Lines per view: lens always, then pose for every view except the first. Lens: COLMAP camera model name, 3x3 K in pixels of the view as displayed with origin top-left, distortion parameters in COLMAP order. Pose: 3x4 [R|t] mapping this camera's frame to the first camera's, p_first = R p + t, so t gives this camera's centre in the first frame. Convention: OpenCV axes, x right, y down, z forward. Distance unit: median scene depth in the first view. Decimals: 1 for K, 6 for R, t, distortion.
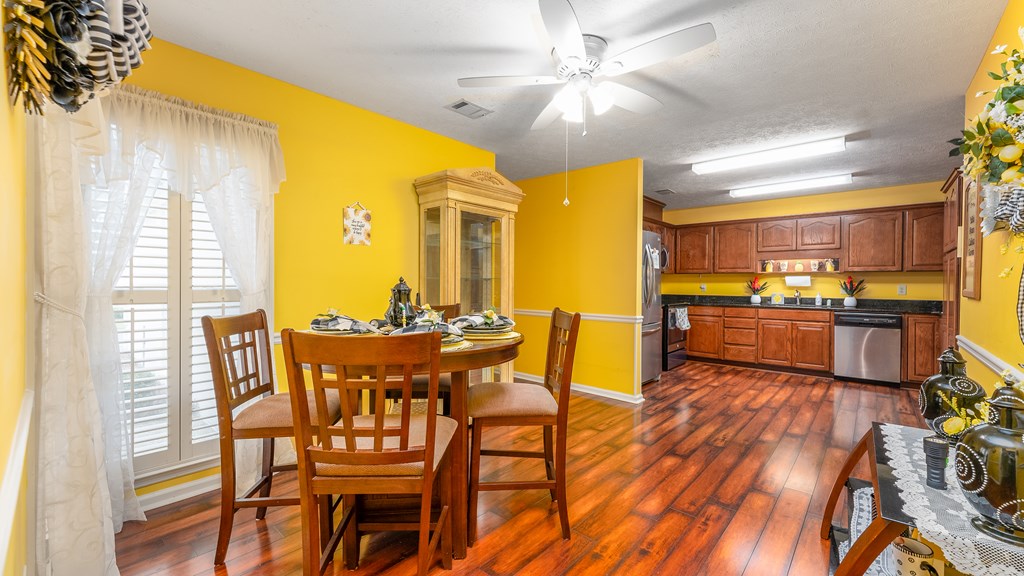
lens RADIAL K [[412.4, 0, 507.5], [0, 412.4, 288.2], [0, 0, 1]] dist [0.001358, 0.000064]
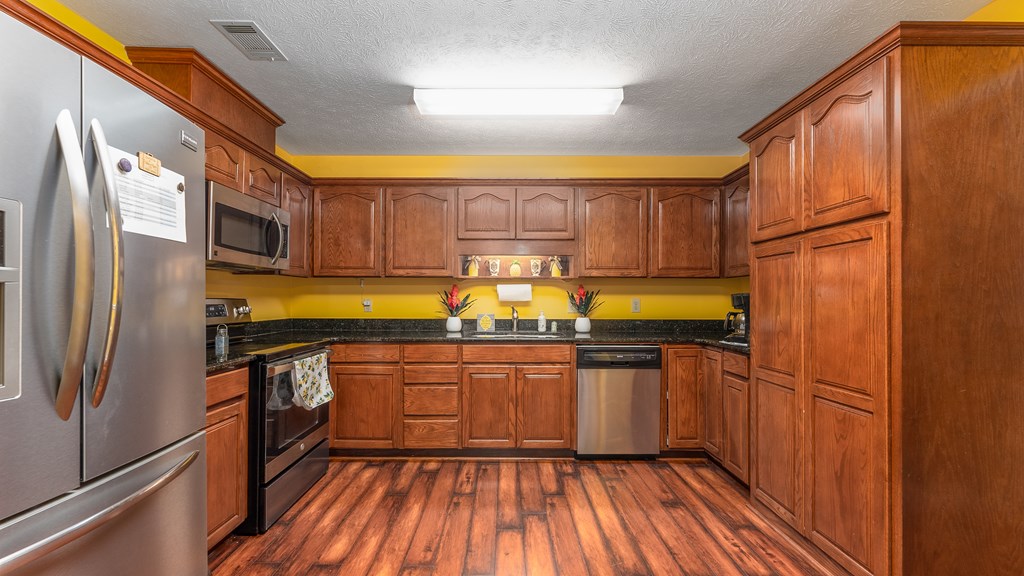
lens RADIAL K [[412.4, 0, 507.5], [0, 412.4, 288.2], [0, 0, 1]] dist [0.001358, 0.000064]
pose [[0.739897, 0.011262, 0.672625, 0.300249], [0.009665, 0.999579, -0.027368, -0.006811], [-0.672650, 0.026750, 0.739477, 0.579358]]
